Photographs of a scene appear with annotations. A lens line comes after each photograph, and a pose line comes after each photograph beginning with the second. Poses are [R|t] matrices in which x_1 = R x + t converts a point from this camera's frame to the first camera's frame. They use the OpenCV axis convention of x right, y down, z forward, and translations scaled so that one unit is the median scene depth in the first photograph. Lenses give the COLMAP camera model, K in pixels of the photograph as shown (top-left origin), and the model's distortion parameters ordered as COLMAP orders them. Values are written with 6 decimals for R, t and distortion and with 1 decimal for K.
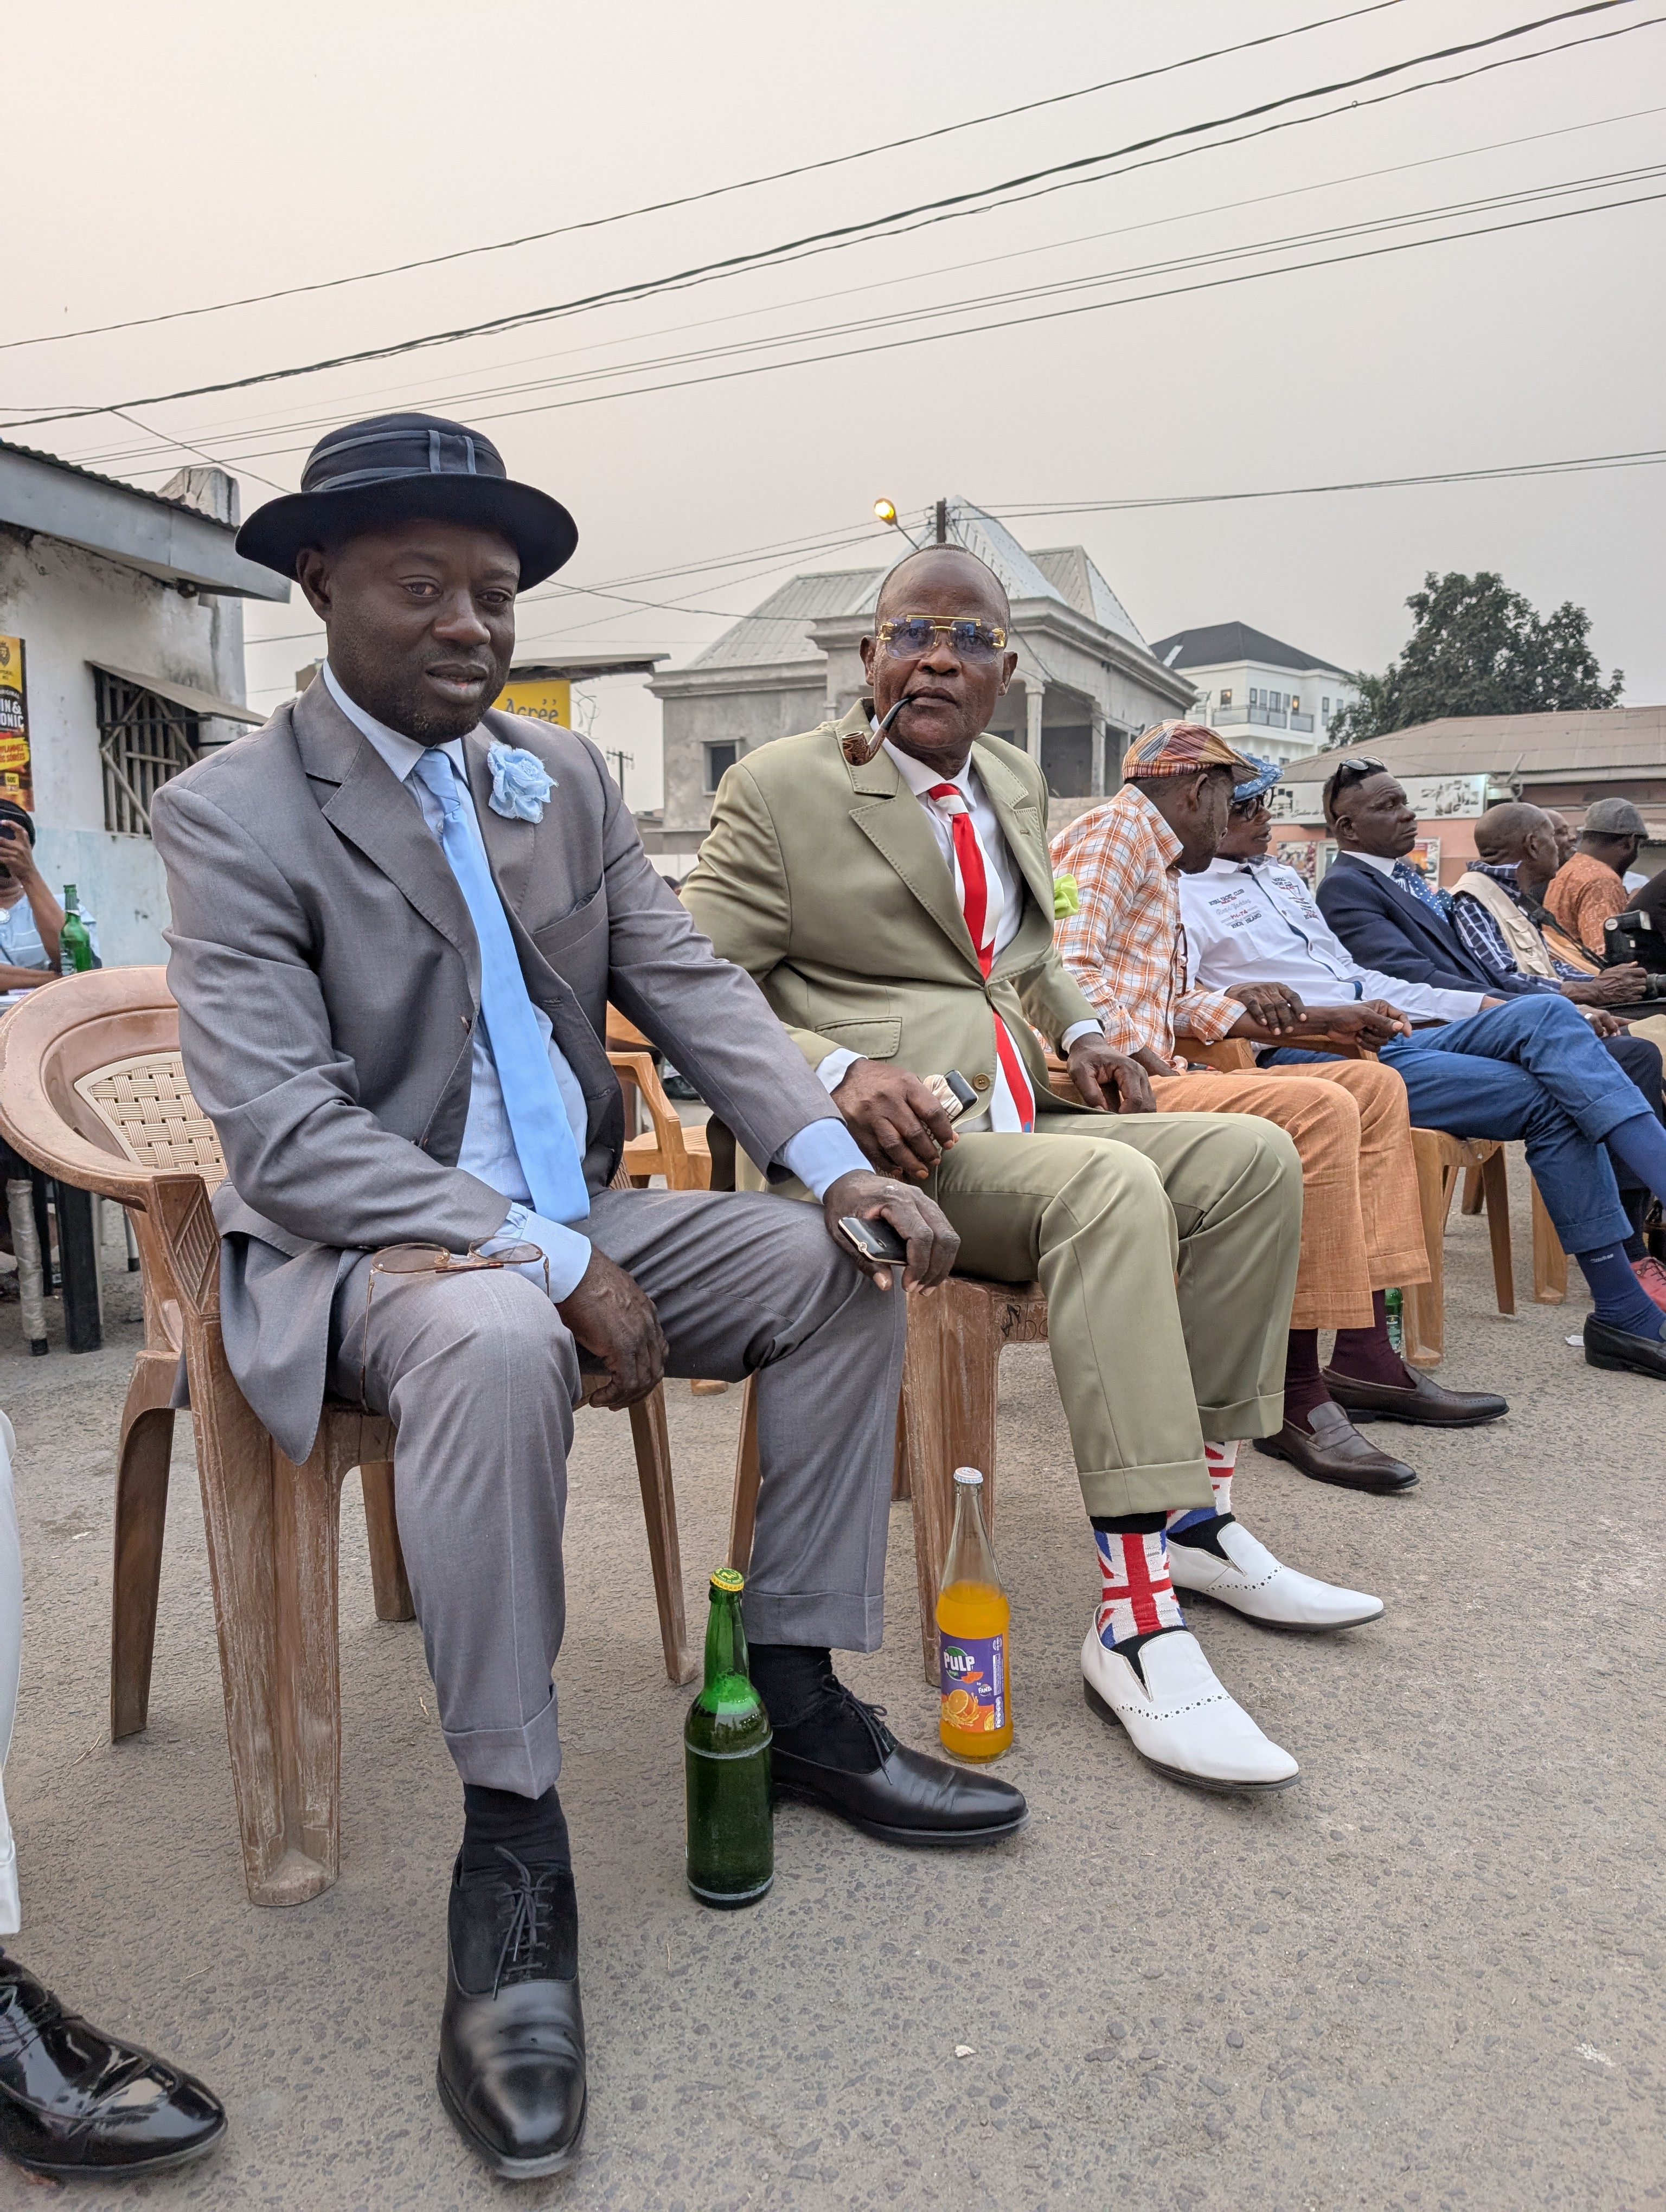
lens RADIAL K [[1628.5, 0, 788.1], [0, 1628.5, 1113.8], [0, 0, 1]] dist [0.000756, -0.001394]
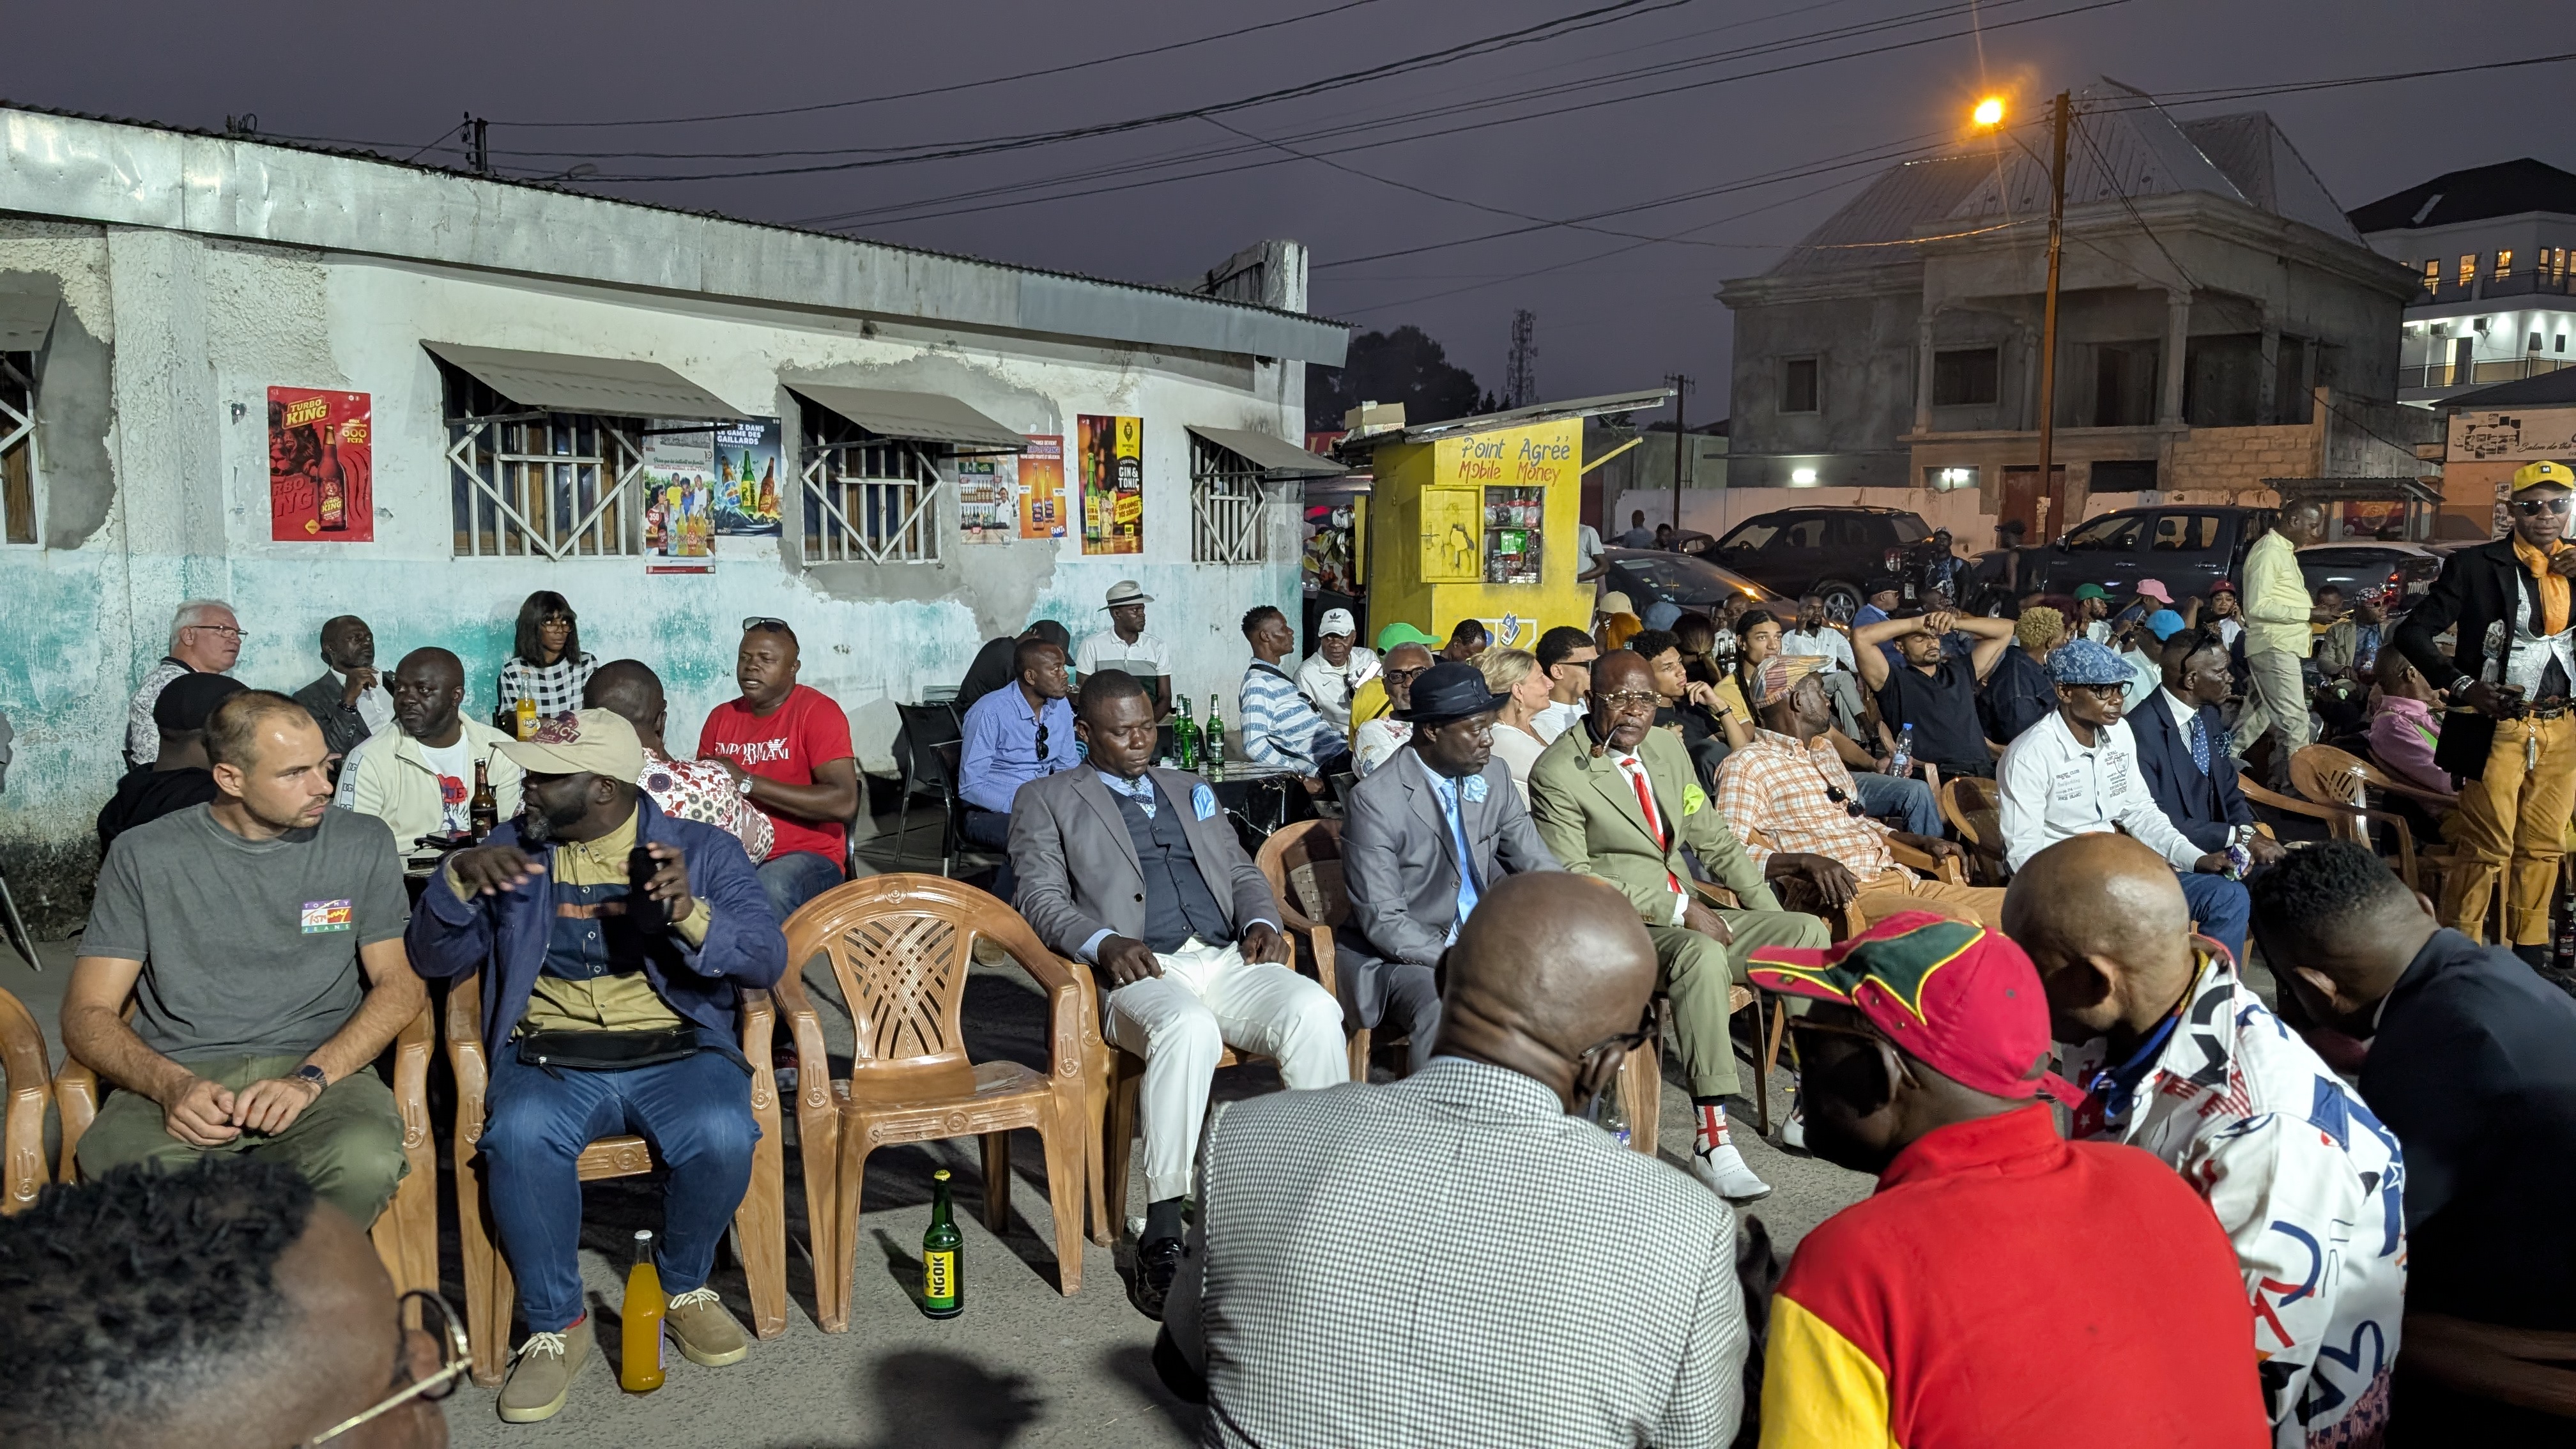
lens RADIAL K [[1898.9, 0, 1259.6], [0, 1898.9, 719.7], [0, 0, 1]] dist [0.006271, -0.000343]
pose [[0.947017, 0.040560, -0.318611, 0.089256], [-0.046144, 0.998885, -0.009996, -0.041290], [0.317850, 0.024168, 0.947833, -0.333155]]
